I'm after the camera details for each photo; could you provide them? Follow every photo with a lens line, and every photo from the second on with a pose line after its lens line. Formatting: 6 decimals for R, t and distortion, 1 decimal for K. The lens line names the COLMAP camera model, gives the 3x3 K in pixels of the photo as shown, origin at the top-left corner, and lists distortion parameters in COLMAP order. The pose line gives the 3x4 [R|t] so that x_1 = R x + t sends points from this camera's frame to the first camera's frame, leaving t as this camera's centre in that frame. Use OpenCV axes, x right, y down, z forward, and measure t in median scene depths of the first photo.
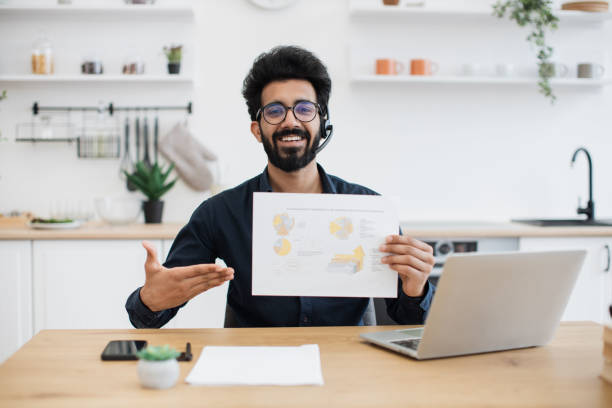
lens RADIAL K [[952.2, 0, 306.0], [0, 952.2, 204.0], [0, 0, 1]] dist [-0.040060, -0.027105]
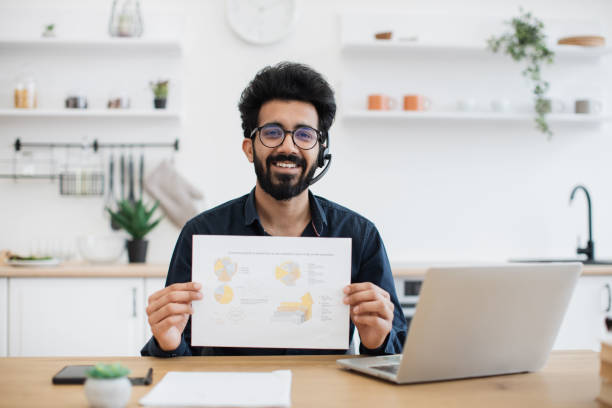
lens RADIAL K [[958.8, 0, 306.0], [0, 958.8, 204.0], [0, 0, 1]] dist [-0.078007, 0.083418]
pose [[0.999998, 0.000873, -0.001635, 0.012105], [-0.000969, 0.998210, -0.059802, 0.018246], [0.001580, 0.059803, 0.998209, 0.029039]]
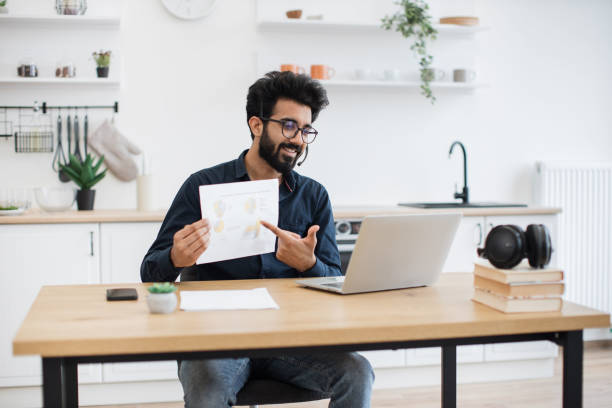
lens RADIAL K [[952.2, 0, 306.0], [0, 952.2, 204.0], [0, 0, 1]] dist [-0.040060, -0.027105]
pose [[0.992249, -0.010515, 0.123824, -0.041120], [0.010000, 0.999939, 0.004776, 0.010303], [-0.123866, -0.003500, 0.992293, -0.142143]]
